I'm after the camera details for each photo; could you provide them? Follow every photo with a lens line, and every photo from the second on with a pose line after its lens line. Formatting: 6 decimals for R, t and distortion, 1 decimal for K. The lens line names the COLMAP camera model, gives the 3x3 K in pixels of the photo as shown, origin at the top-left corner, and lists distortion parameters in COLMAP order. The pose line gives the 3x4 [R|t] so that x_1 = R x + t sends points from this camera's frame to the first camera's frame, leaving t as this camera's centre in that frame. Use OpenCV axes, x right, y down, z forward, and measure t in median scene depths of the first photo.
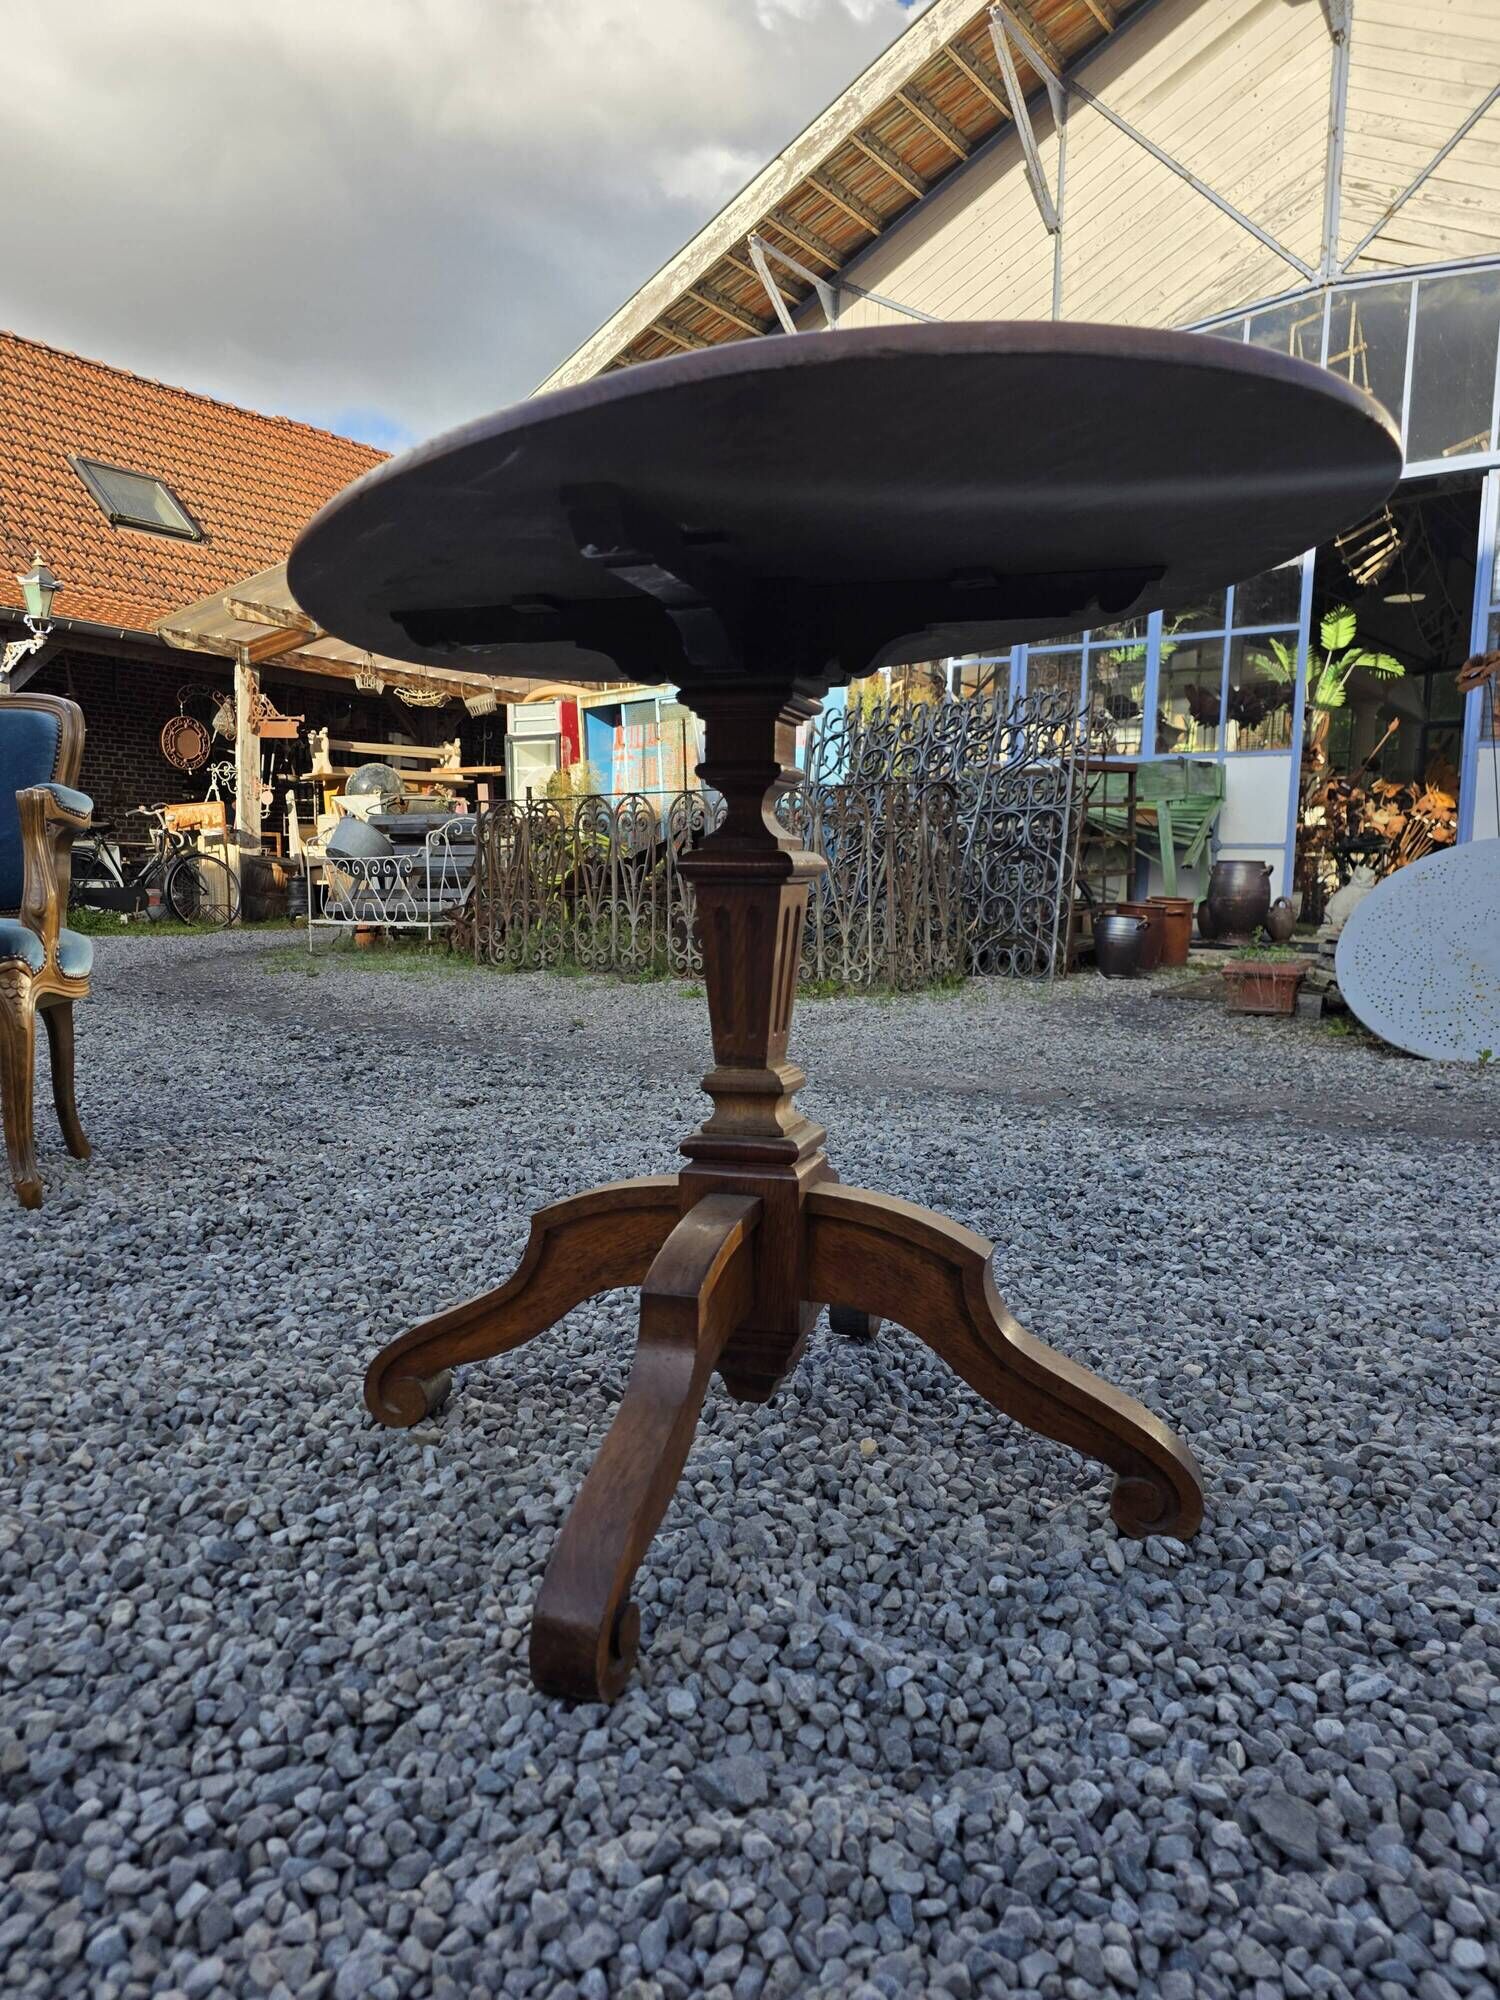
lens RADIAL K [[1340.7, 0, 743.3], [0, 1340.7, 1007.0], [0, 0, 1]] dist [0.038471, -0.031611]
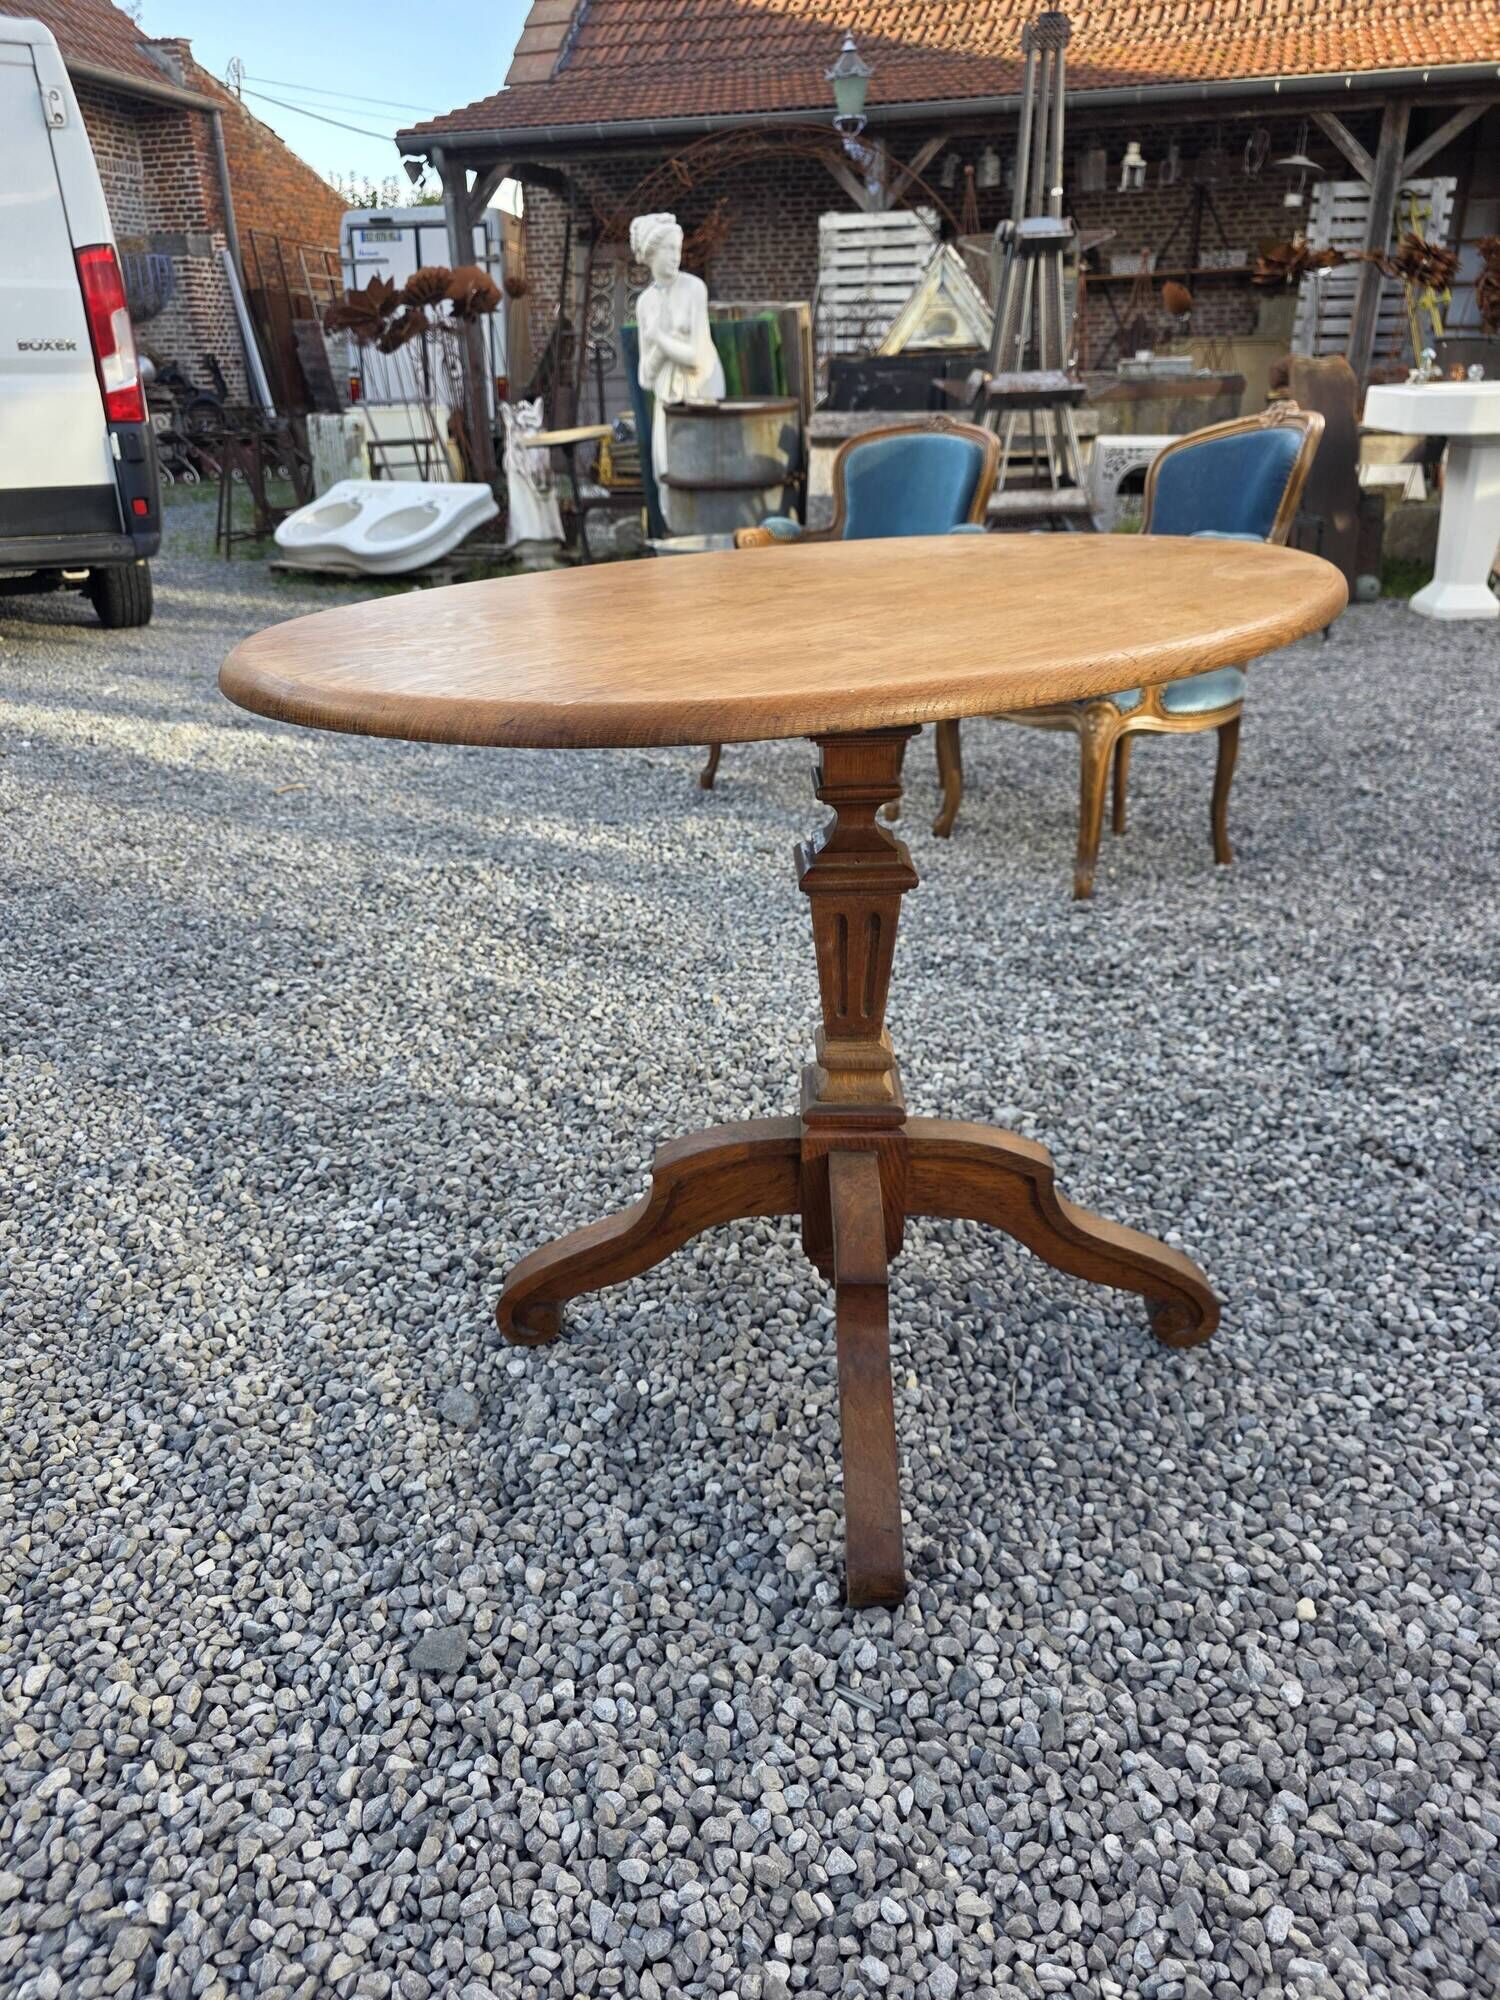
lens RADIAL K [[1355.5, 0, 737.7], [0, 1355.5, 994.0], [0, 0, 1]] dist [0.037074, -0.034809]
pose [[0.295757, 0.376397, -0.877982, 0.626698], [-0.069848, 0.925161, 0.373093, -0.262072], [0.952706, -0.049020, 0.299914, 0.365557]]
